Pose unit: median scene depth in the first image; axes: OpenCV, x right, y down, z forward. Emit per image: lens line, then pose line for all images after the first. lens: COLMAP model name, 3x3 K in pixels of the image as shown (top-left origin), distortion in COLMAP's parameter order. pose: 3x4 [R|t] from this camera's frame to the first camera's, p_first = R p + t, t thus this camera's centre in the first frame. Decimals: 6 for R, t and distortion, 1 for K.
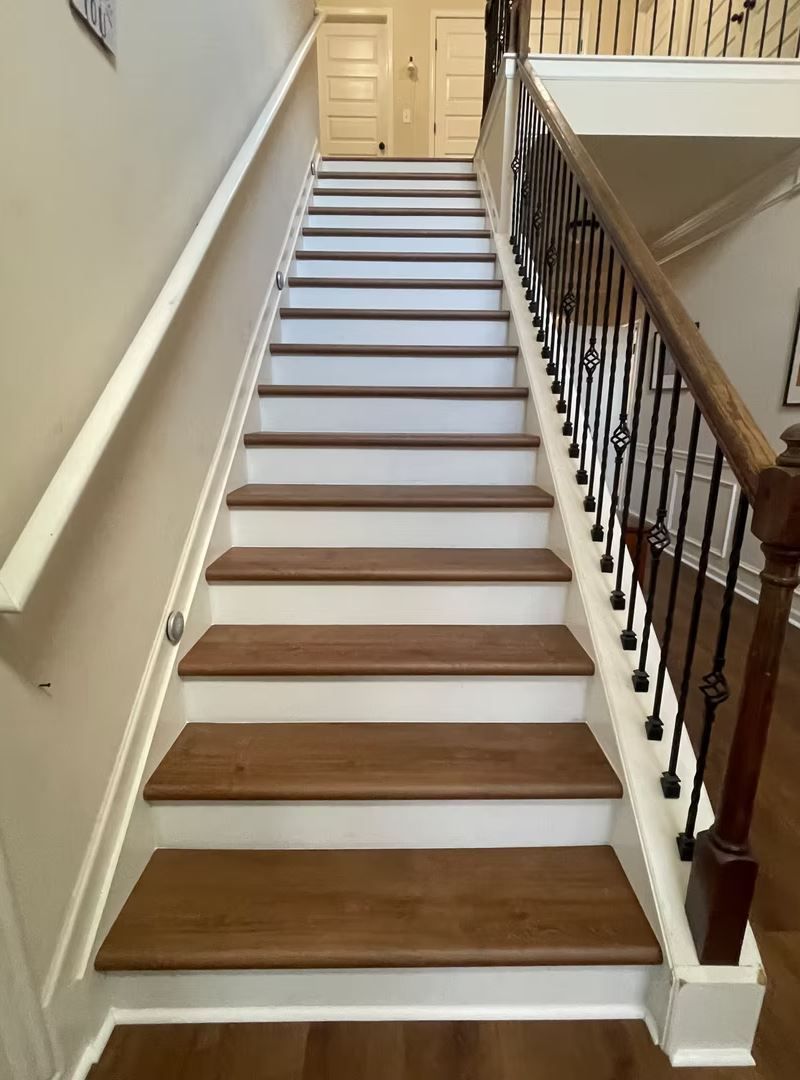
lens RADIAL K [[535.8, 0, 408.6], [0, 535.8, 546.9], [0, 0, 1]] dist [-0.003129, 0.002890]
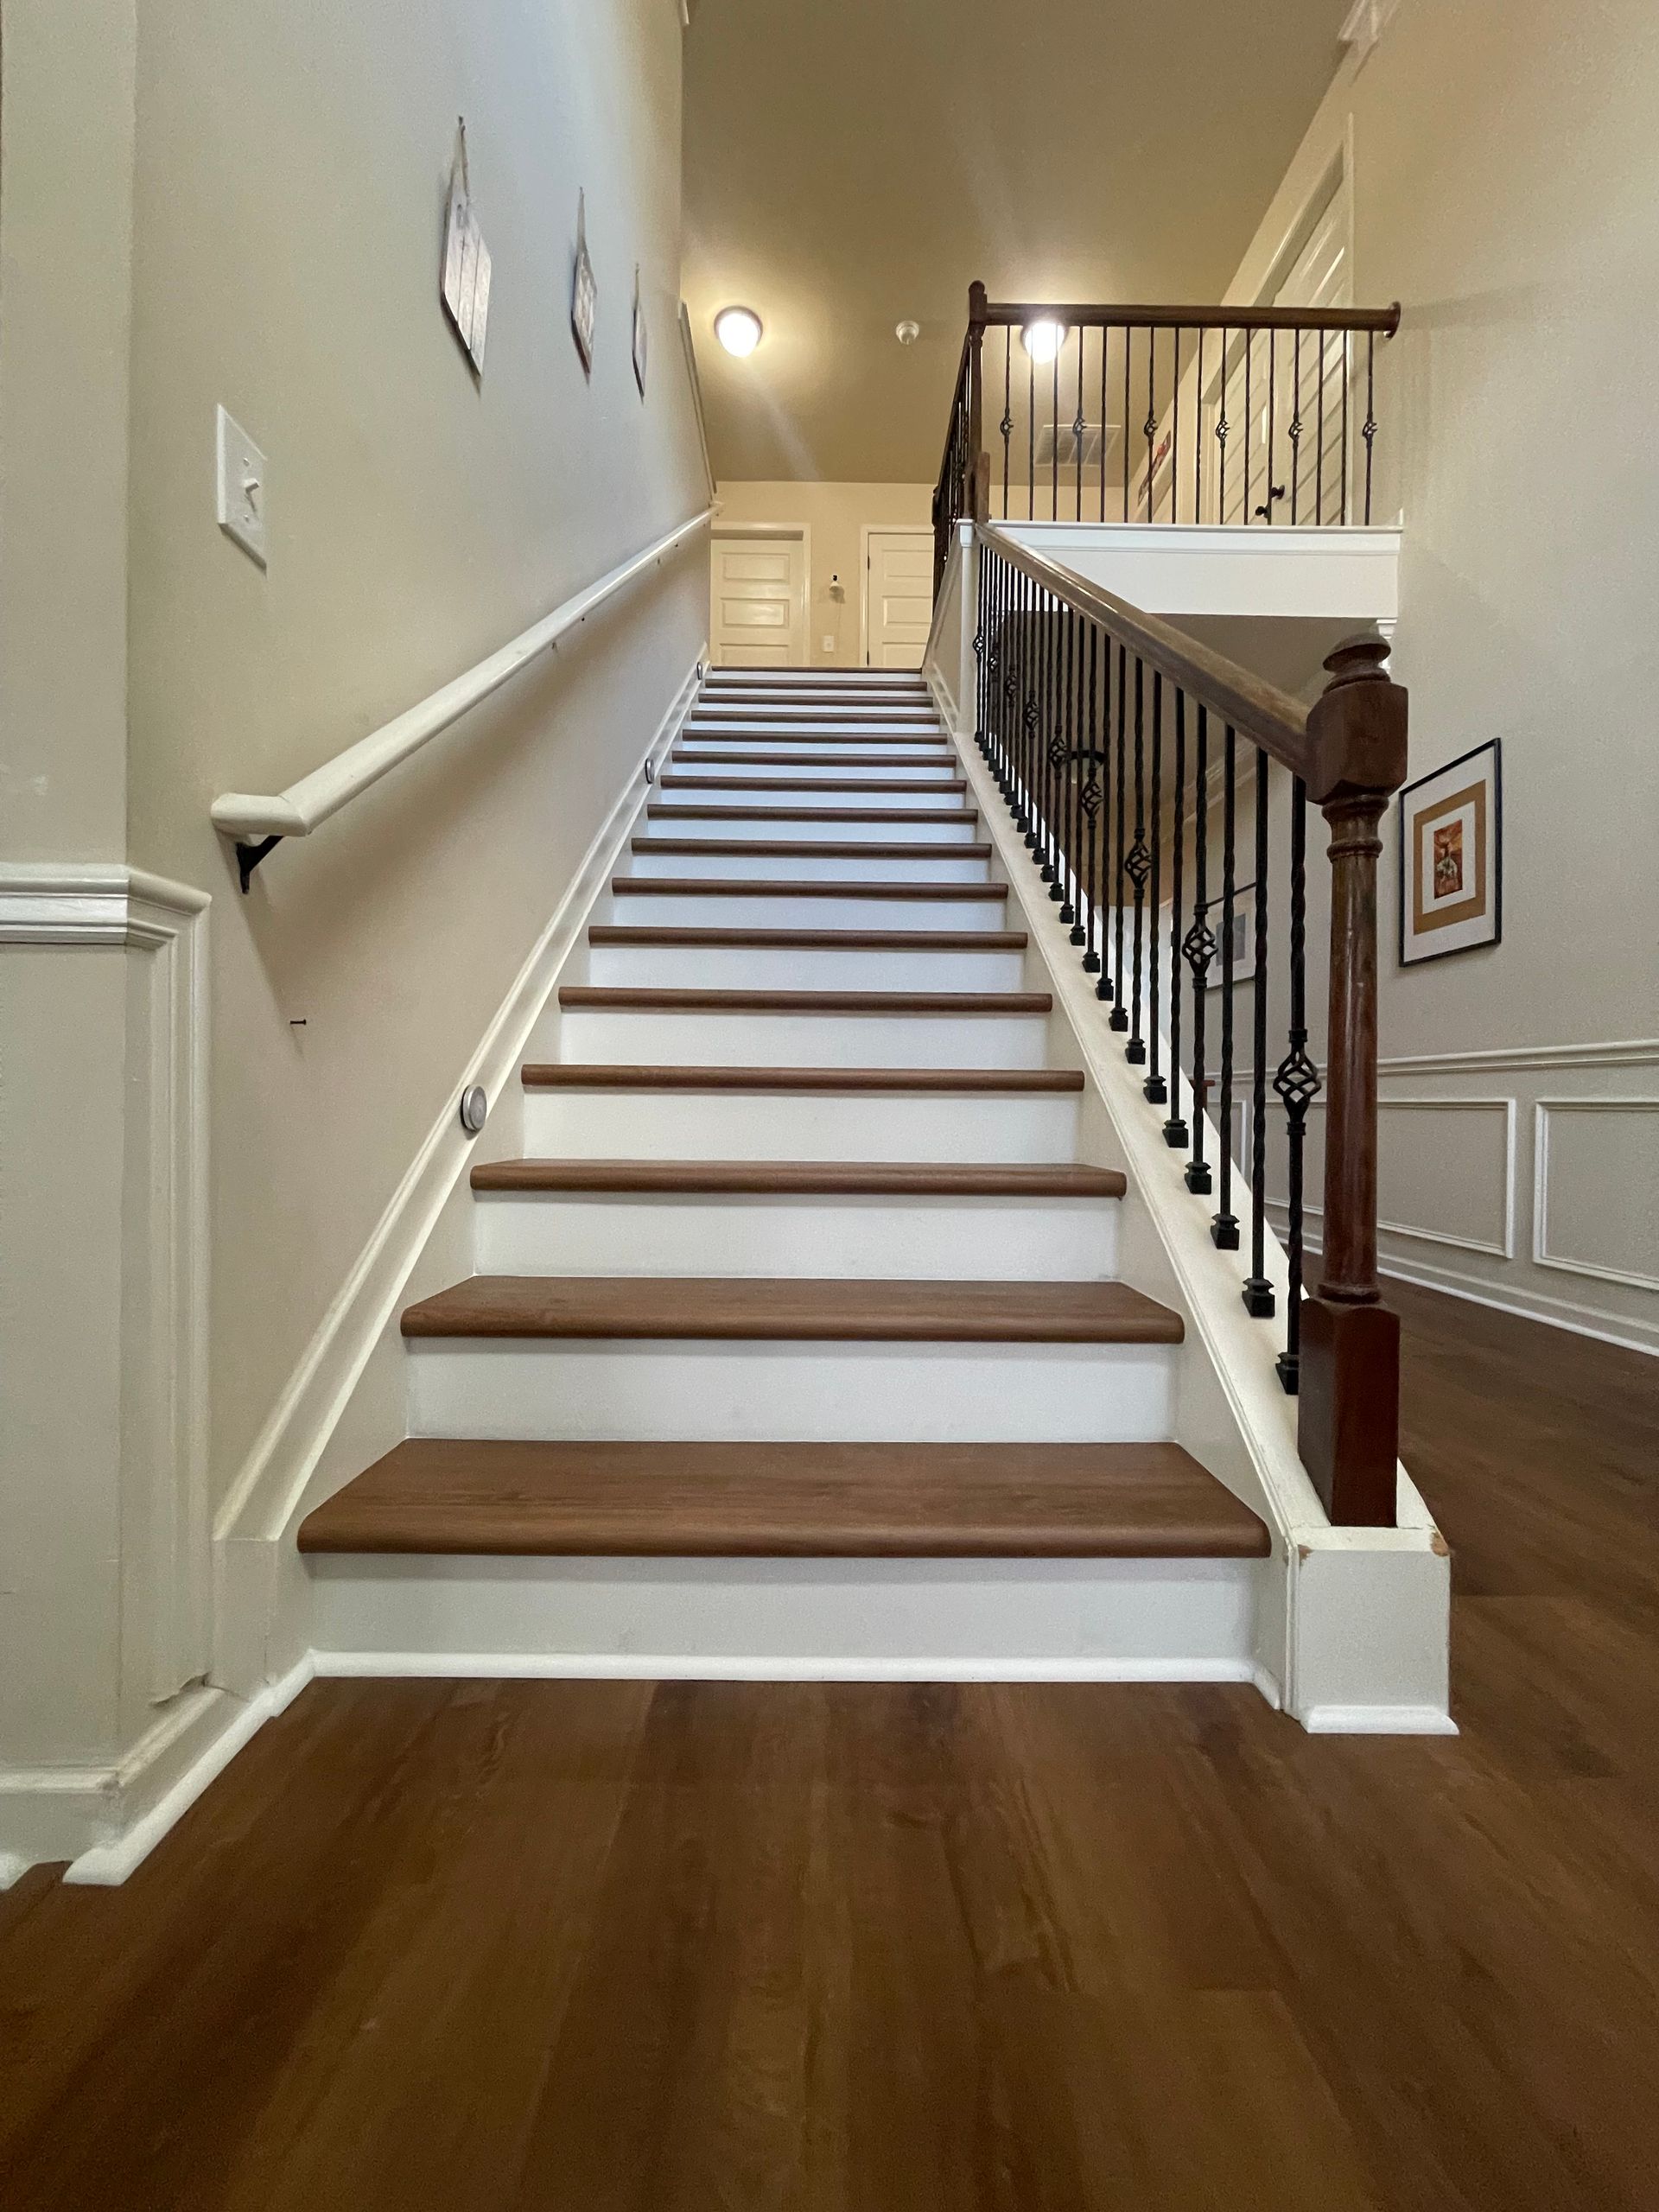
lens RADIAL K [[886.4, 0, 824.9], [0, 886.4, 1107.5], [0, 0, 1]] dist [0.003175, -0.000820]
pose [[0.999984, 0.003903, -0.003989, -0.003799], [-0.004770, 0.968830, -0.247682, 0.285240], [0.002898, 0.247697, 0.968833, -0.027318]]
